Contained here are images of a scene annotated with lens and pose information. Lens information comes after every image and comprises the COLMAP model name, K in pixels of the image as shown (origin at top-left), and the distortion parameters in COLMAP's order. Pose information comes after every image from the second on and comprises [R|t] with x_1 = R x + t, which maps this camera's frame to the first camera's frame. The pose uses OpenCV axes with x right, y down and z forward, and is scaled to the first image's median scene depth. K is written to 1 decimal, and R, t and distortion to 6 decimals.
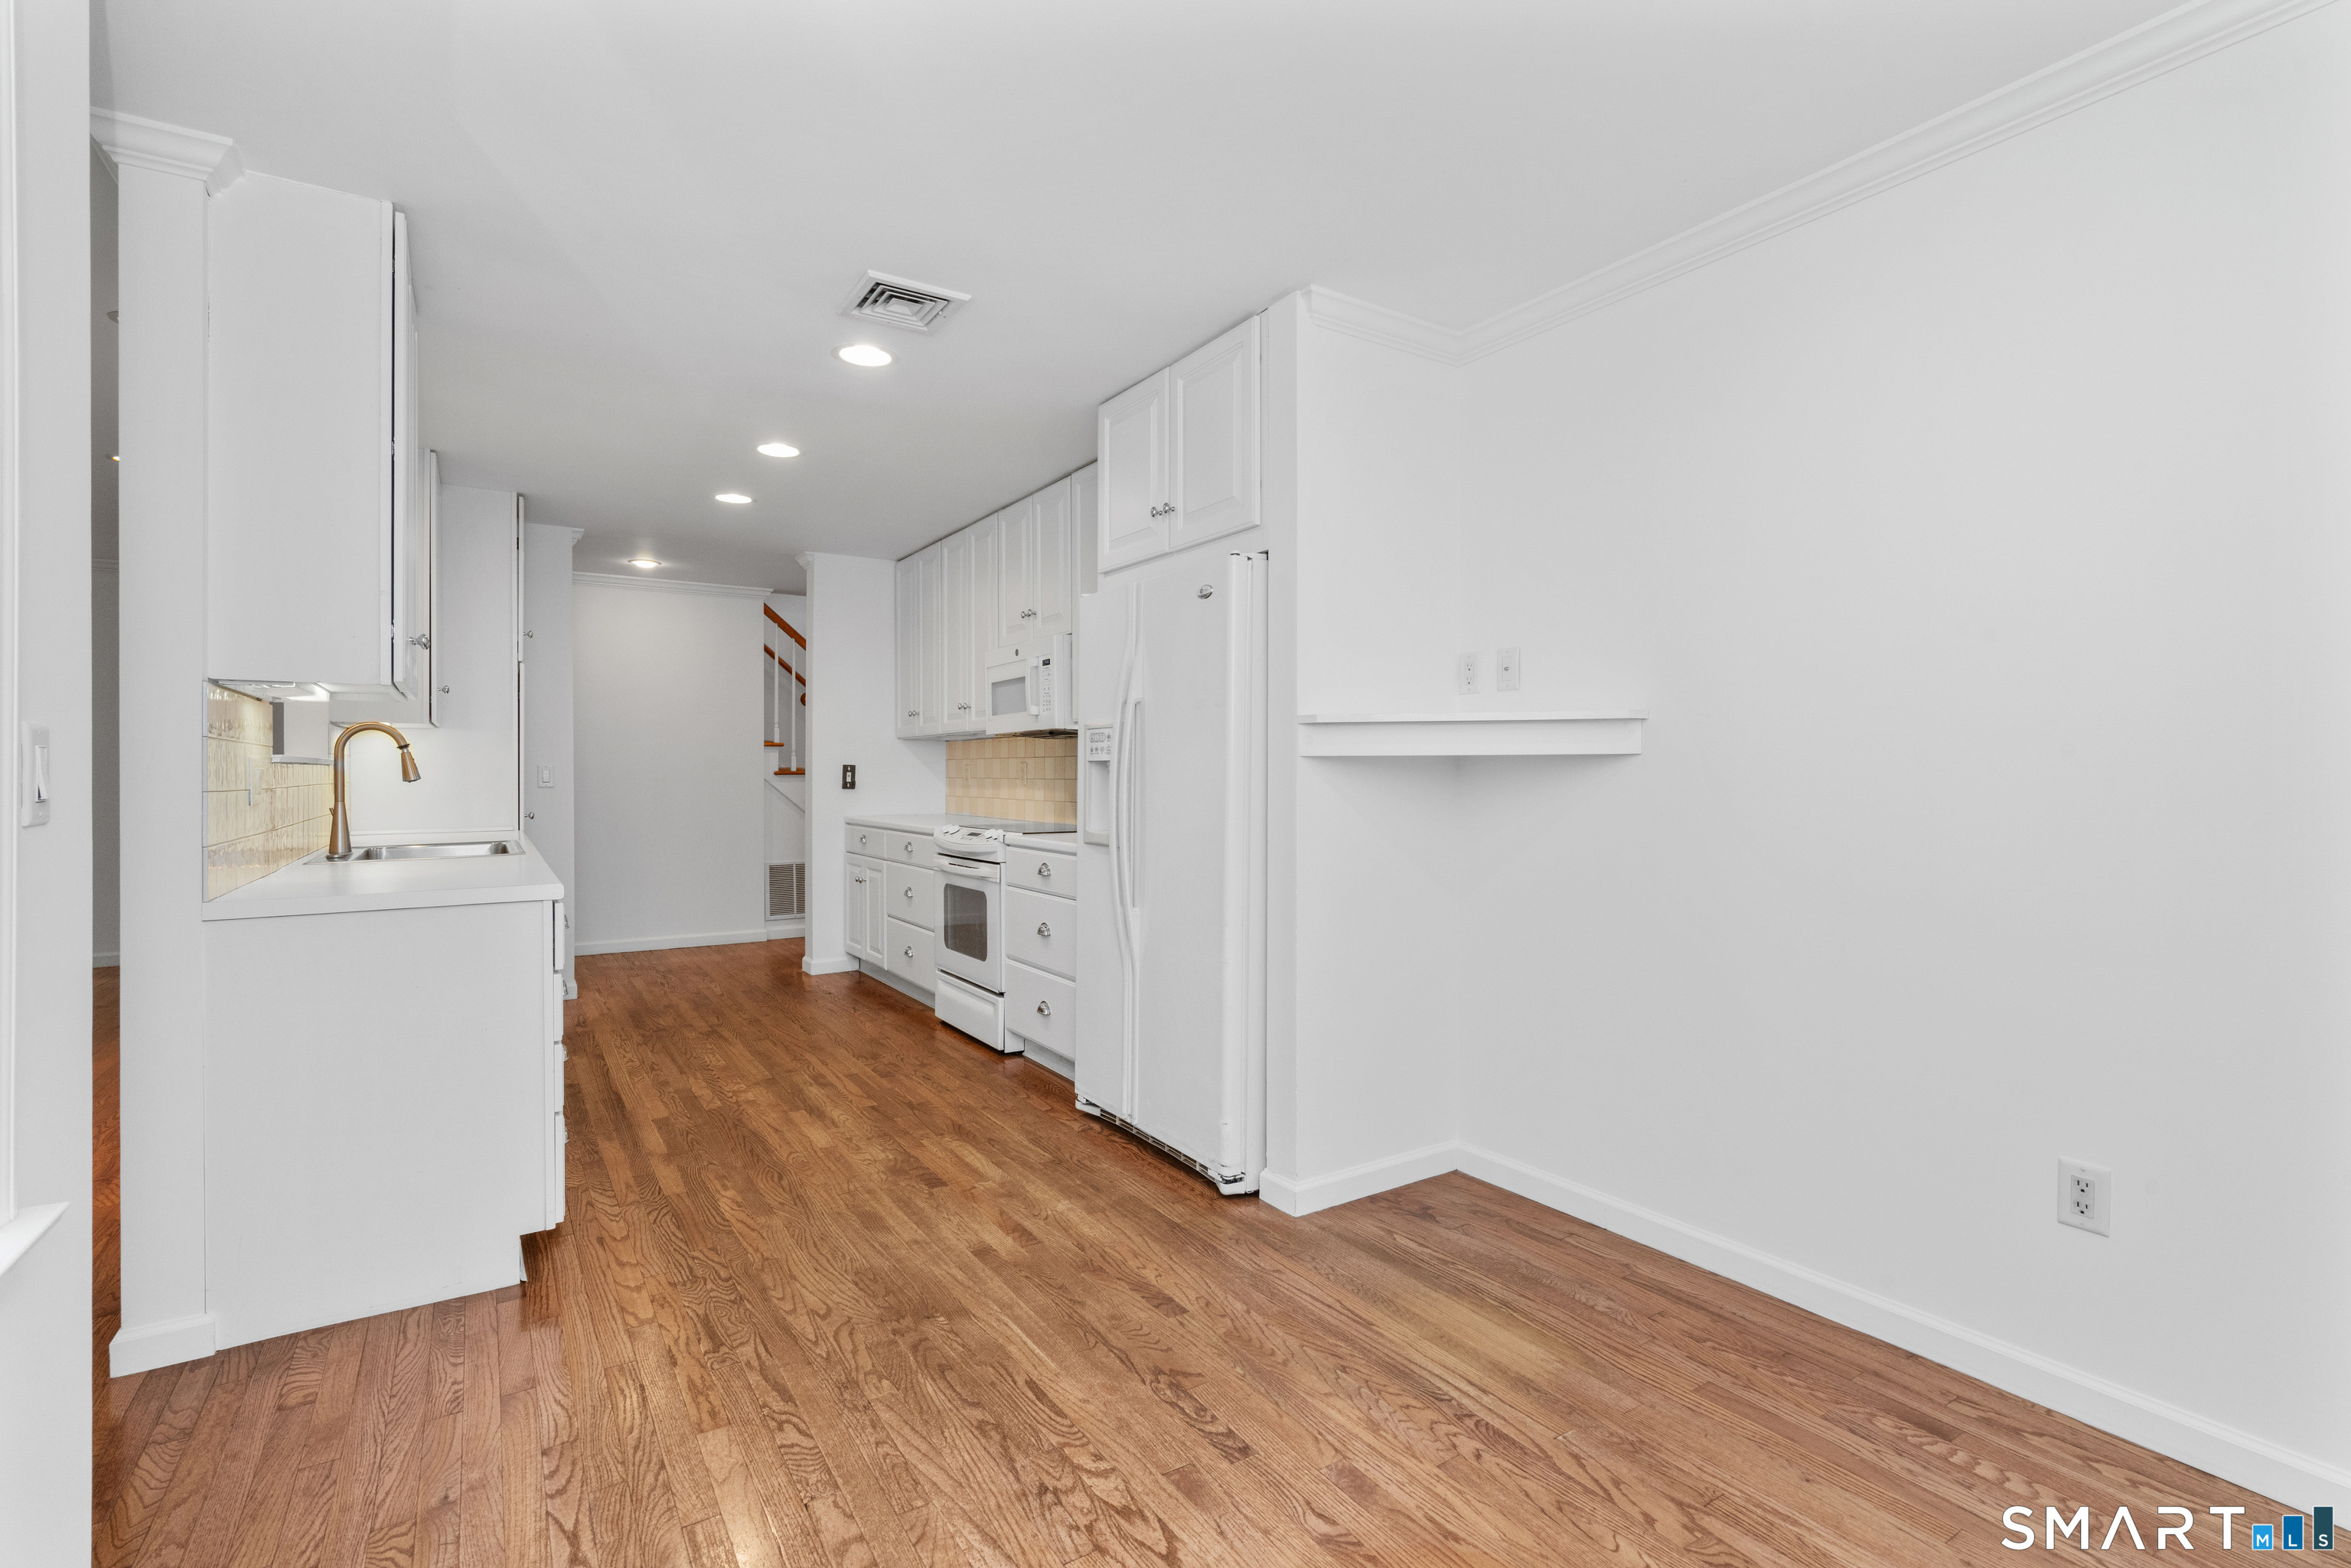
lens RADIAL K [[1082.0, 0, 1175.1], [0, 1082.0, 777.8], [0, 0, 1]] dist [0.000932, 0.000778]
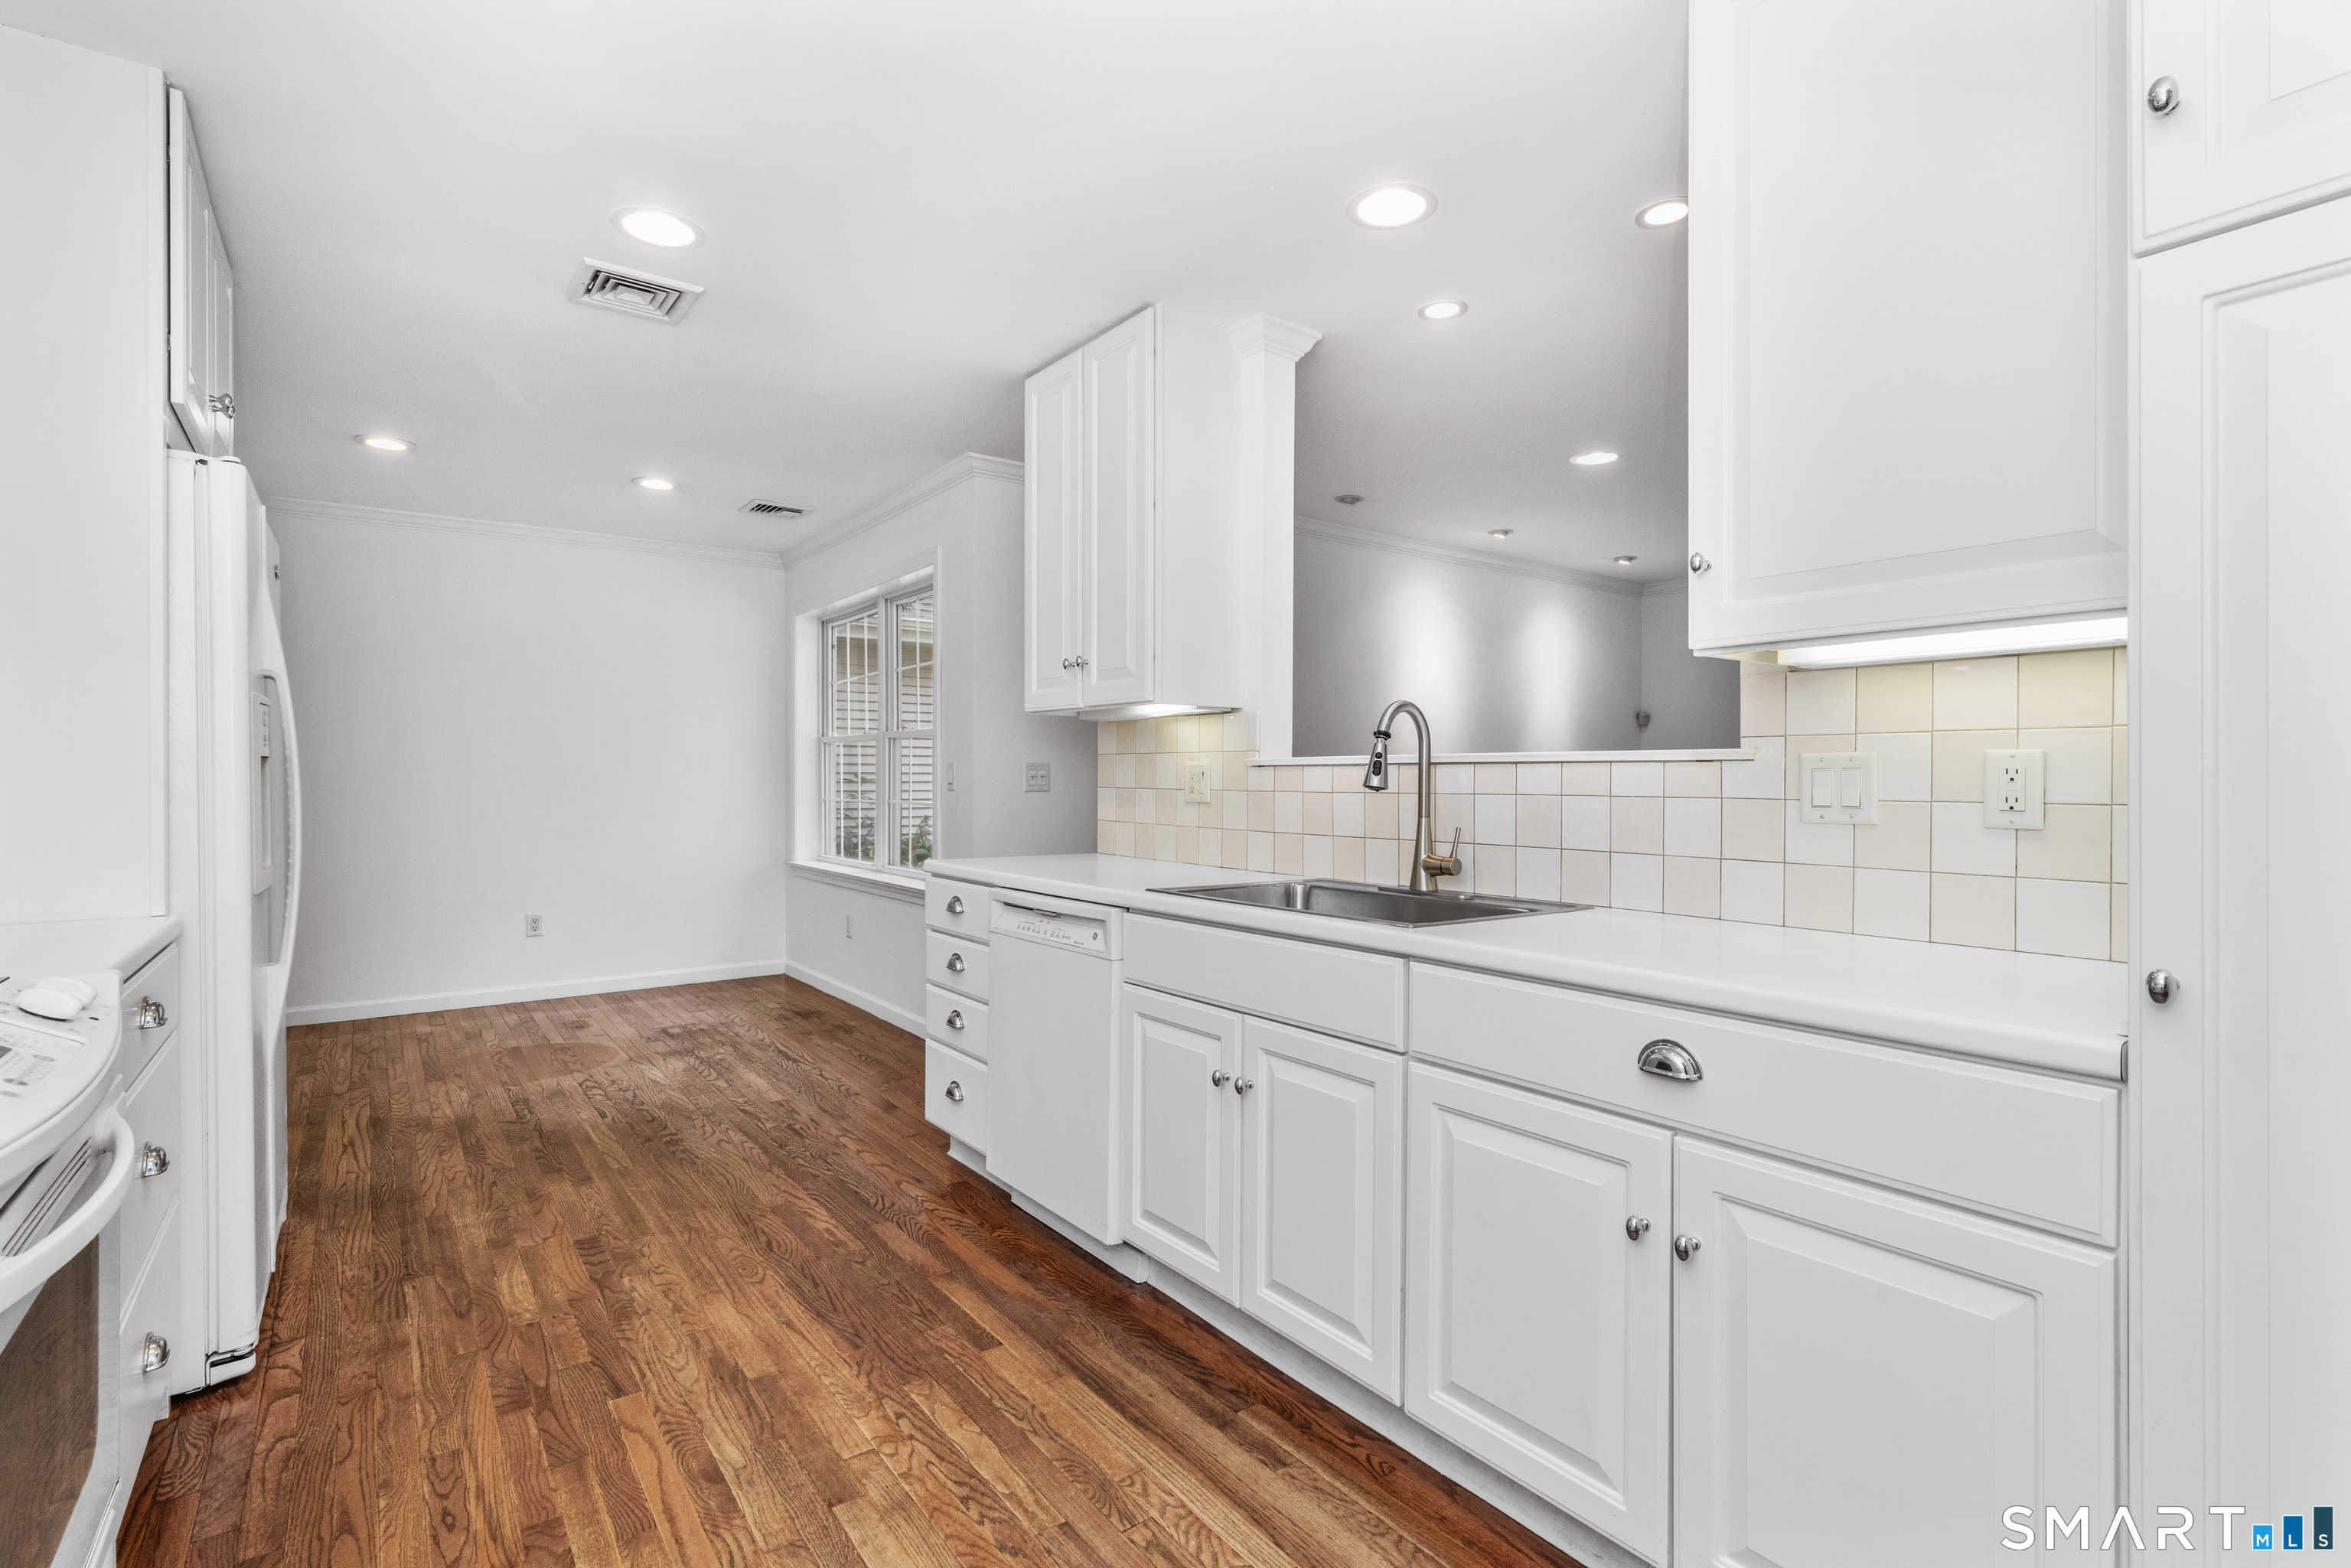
lens RADIAL K [[1089.3, 0, 1171.5], [0, 1089.3, 778.6], [0, 0, 1]] dist [0.001485, 0.000879]
pose [[-0.997840, -0.002034, -0.065663, -0.559508], [-0.002341, 0.999987, 0.004593, -0.006110], [0.065653, 0.004737, -0.997831, 1.683082]]
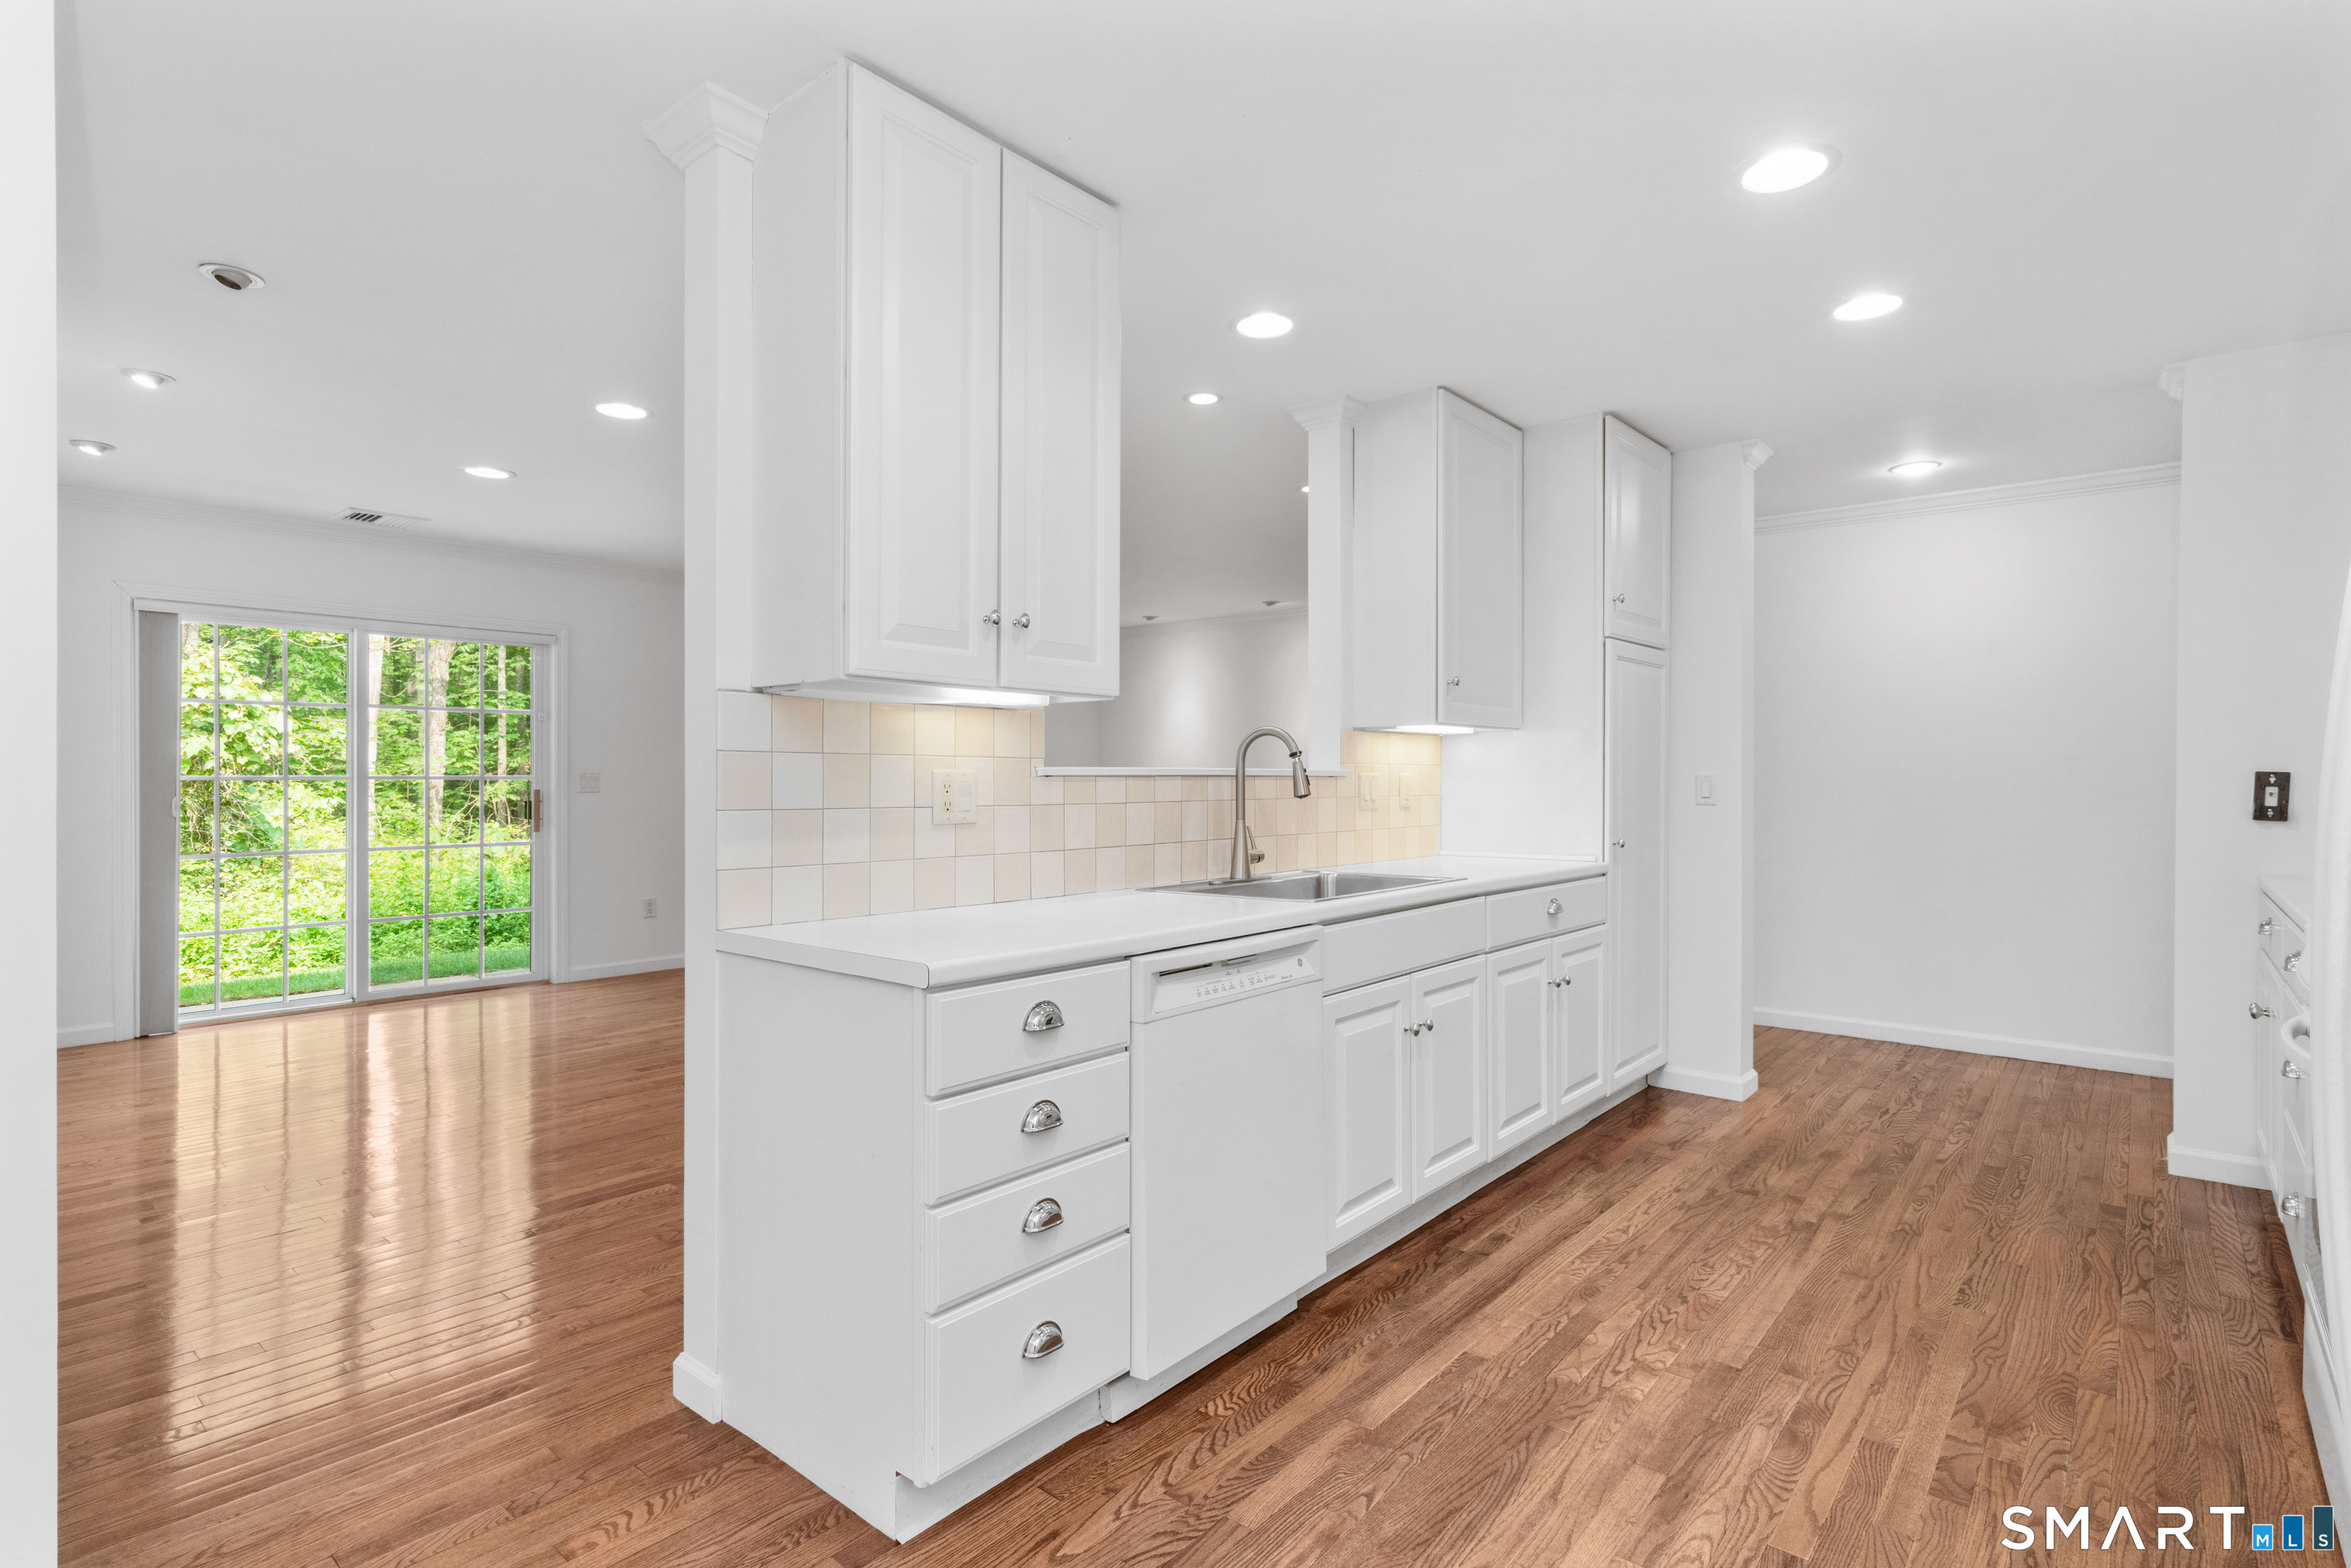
lens RADIAL K [[1145.7, 0, 1175.5], [0, 1145.7, 784.0], [0, 0, 1]] dist [0.002305, 0.000068]
pose [[0.290763, 0.005178, -0.956781, 0.096048], [-0.005565, 0.999978, 0.003721, -0.009924], [0.956779, 0.004242, 0.290785, 0.677130]]
